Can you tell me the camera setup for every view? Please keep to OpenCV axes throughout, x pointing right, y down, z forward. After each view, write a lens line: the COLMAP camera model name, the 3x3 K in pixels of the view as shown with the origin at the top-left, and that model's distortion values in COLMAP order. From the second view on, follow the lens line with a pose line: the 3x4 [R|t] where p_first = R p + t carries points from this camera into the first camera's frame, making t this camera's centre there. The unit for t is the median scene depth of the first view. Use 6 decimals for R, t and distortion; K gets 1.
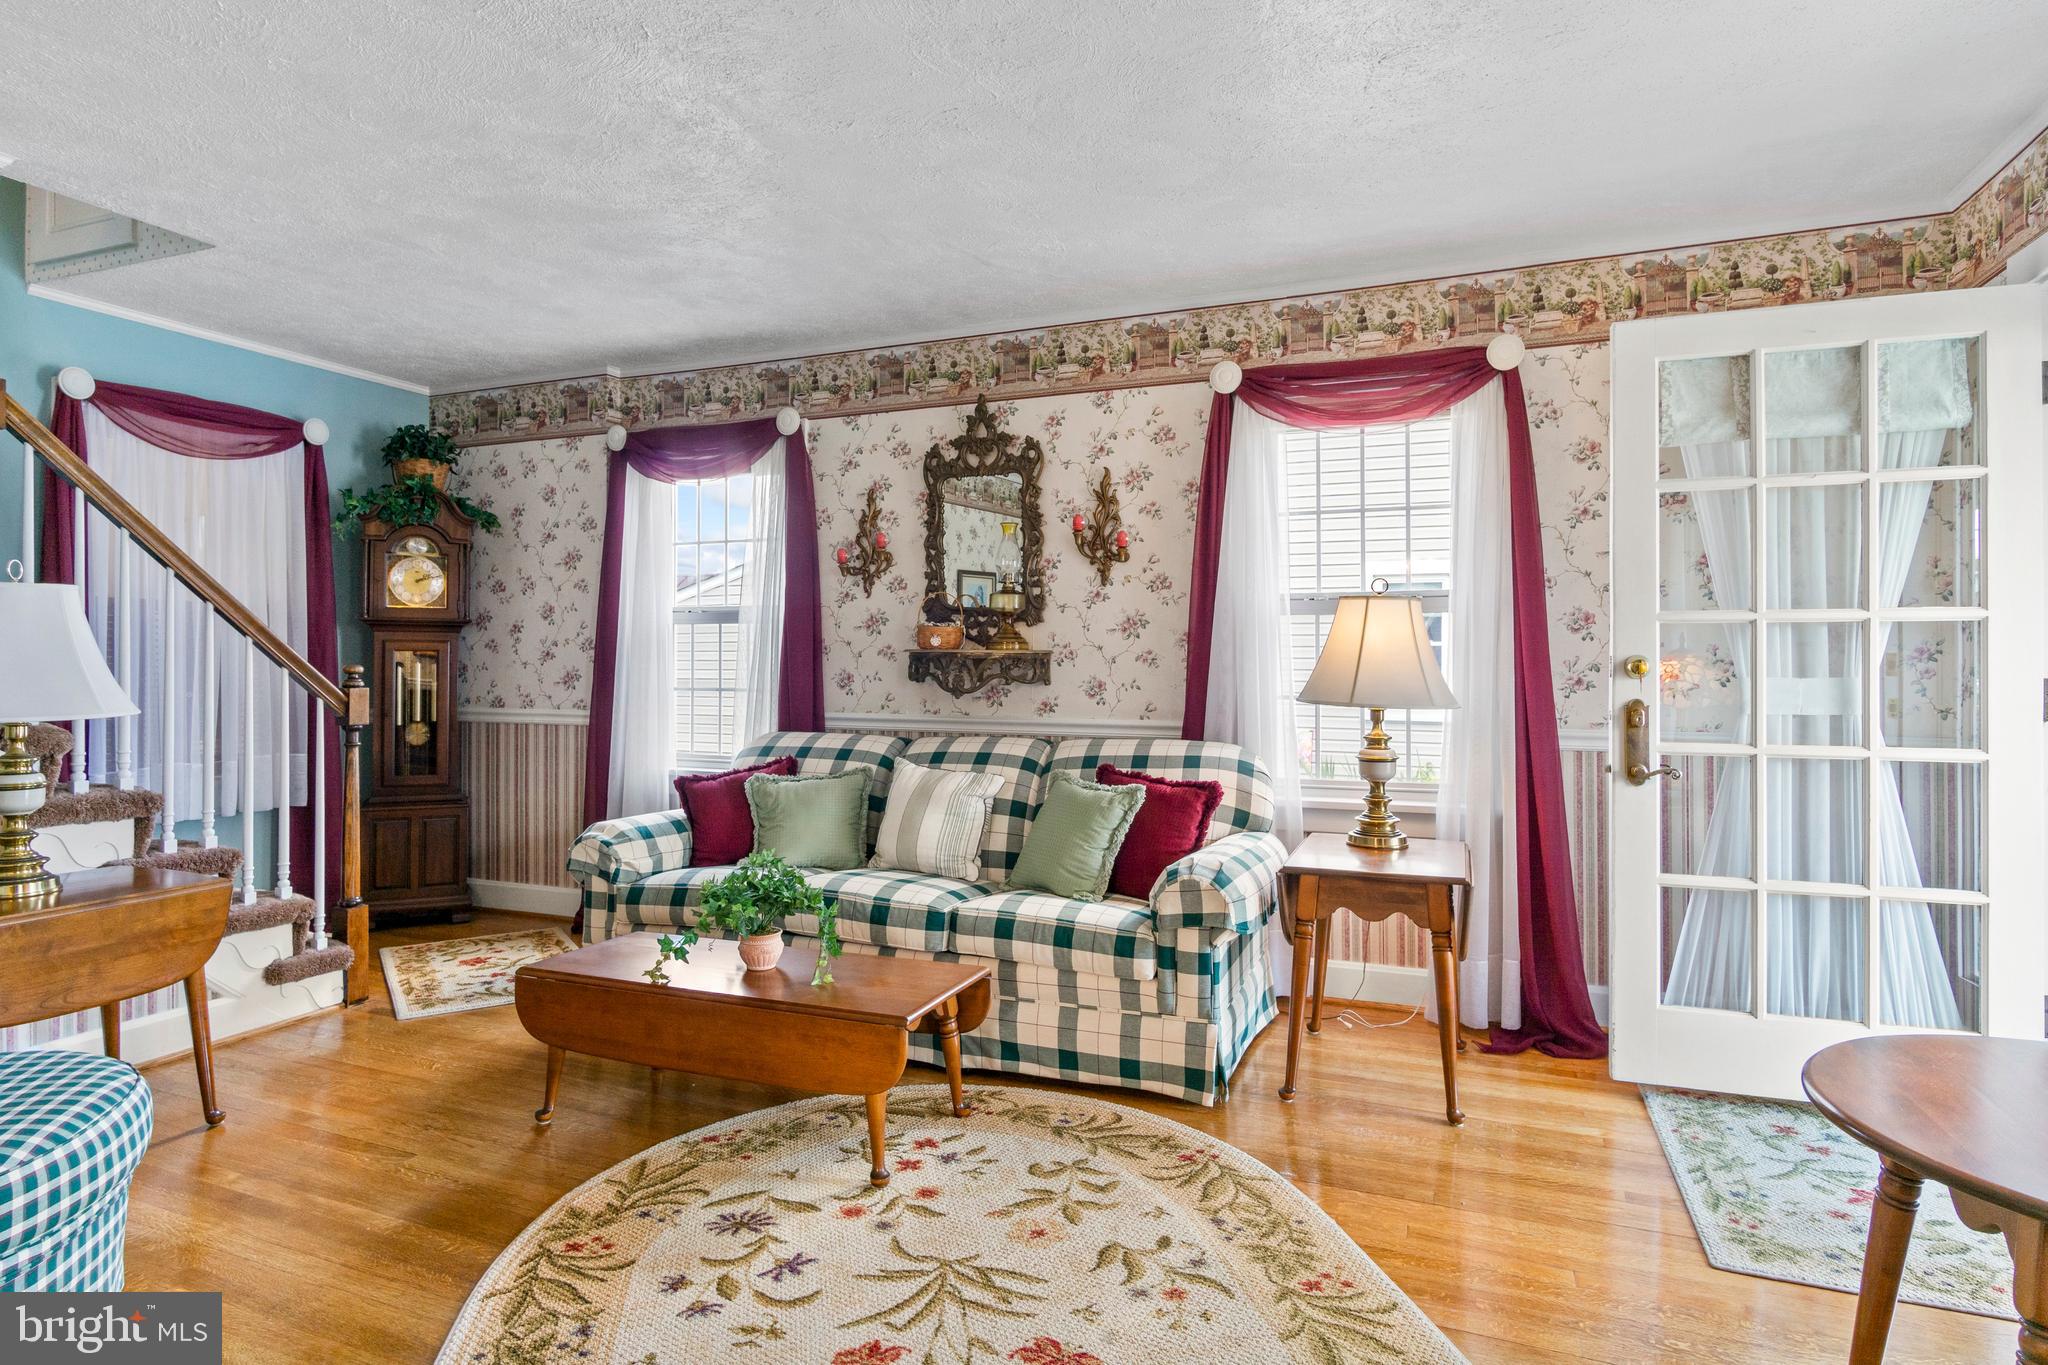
lens RADIAL K [[1128.2, 0, 1023.9], [0, 1128.2, 670.5], [0, 0, 1]] dist [-0.006176, 0.001546]
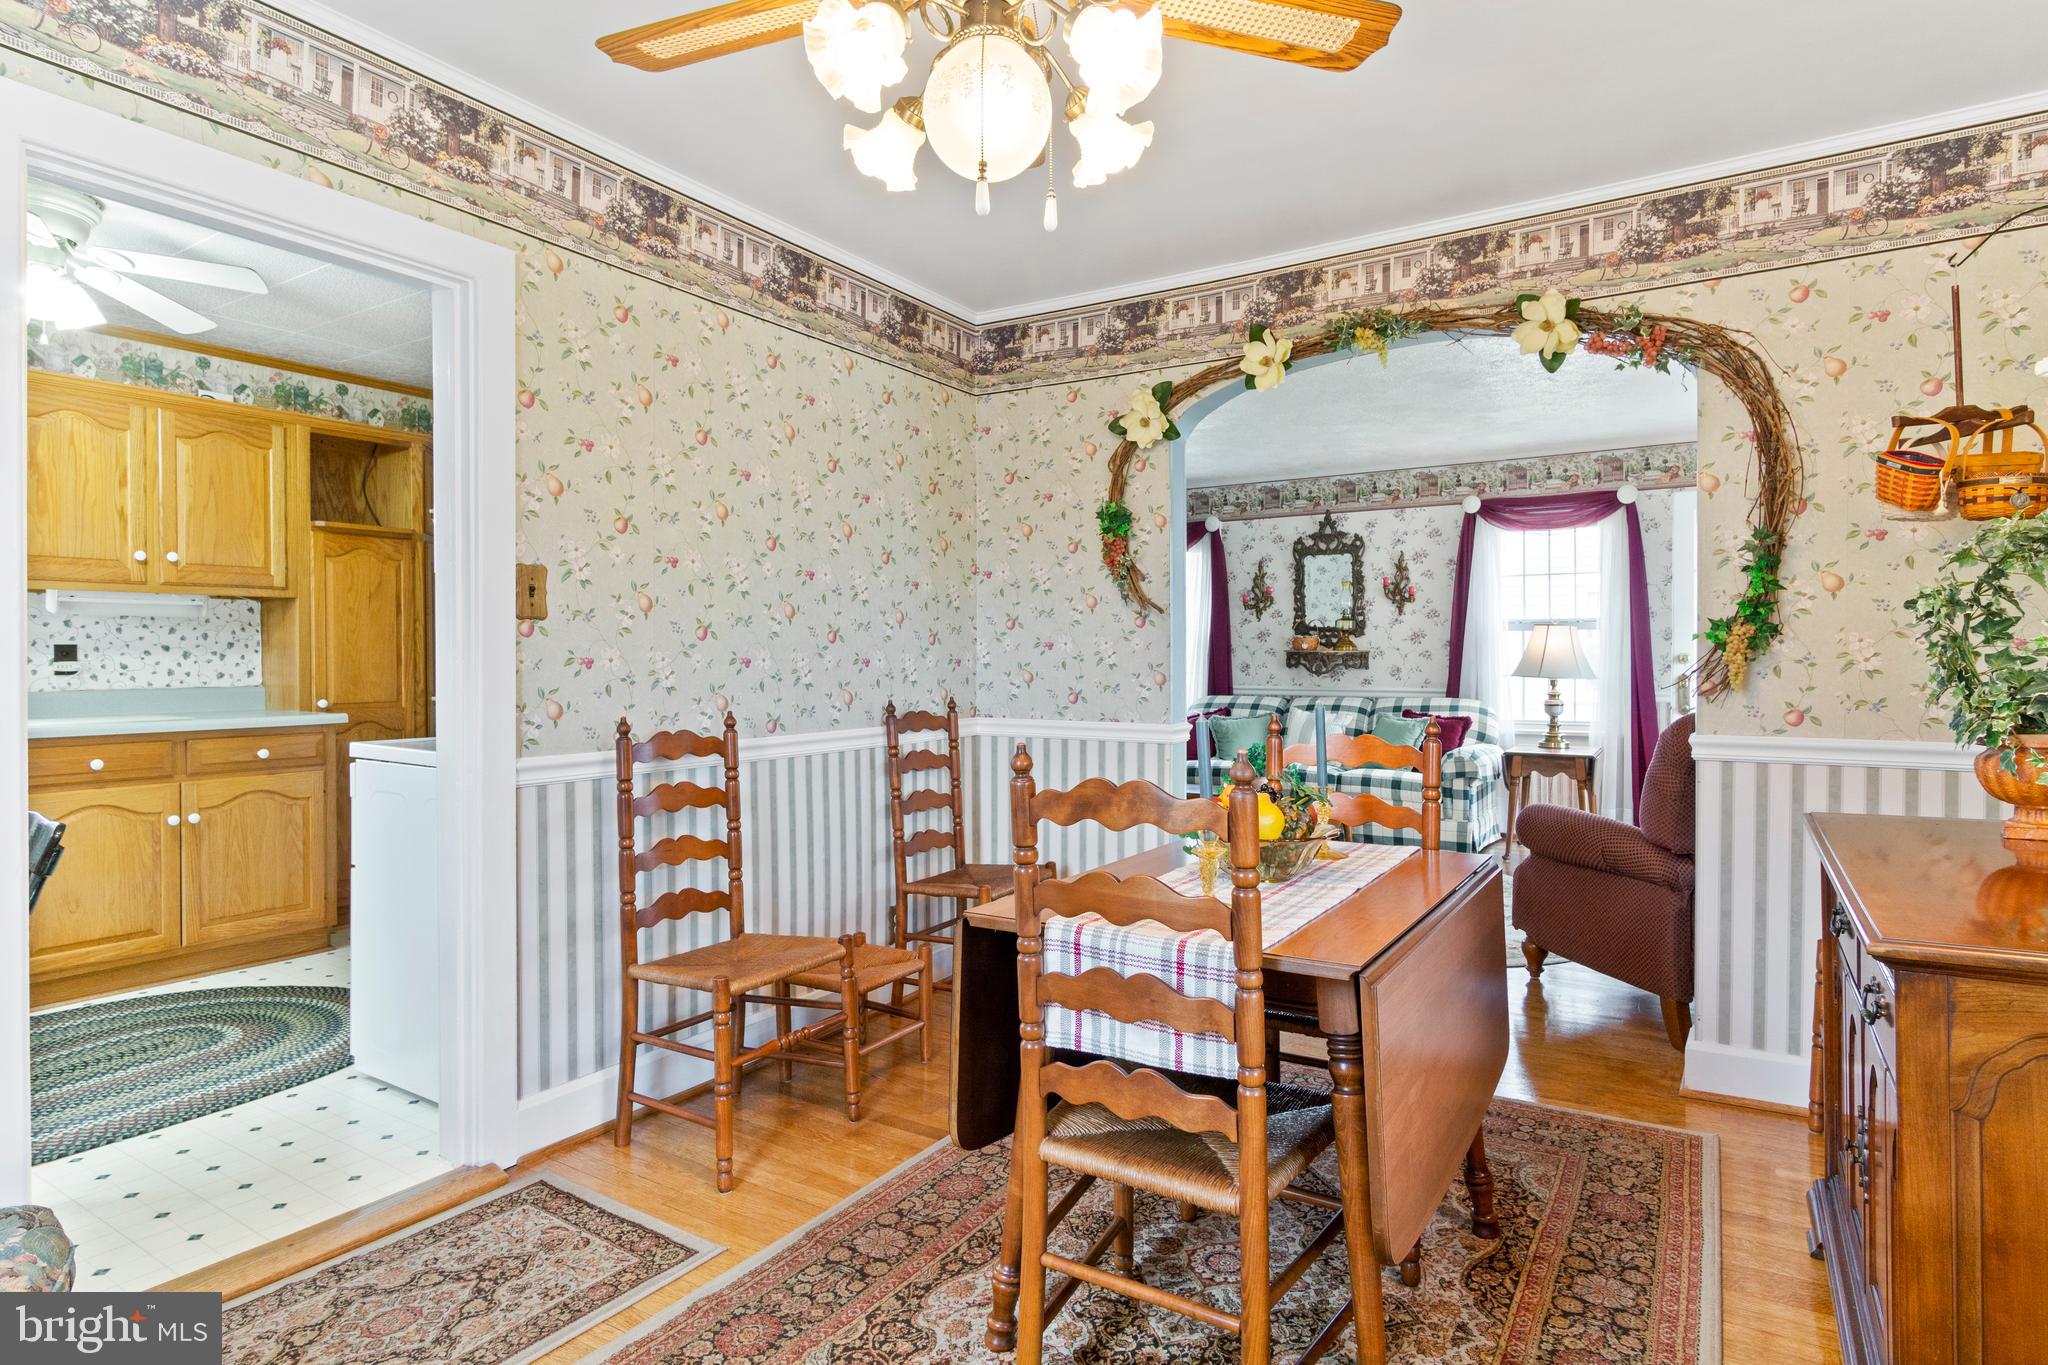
lens RADIAL K [[1128.2, 0, 1014.7], [0, 1128.2, 674.9], [0, 0, 1]] dist [-0.006176, 0.001546]
pose [[0.984339, 0.000265, -0.176285, -0.226903], [0.000707, 0.999985, 0.005453, 0.011700], [0.176284, -0.005492, 0.984324, -0.932181]]
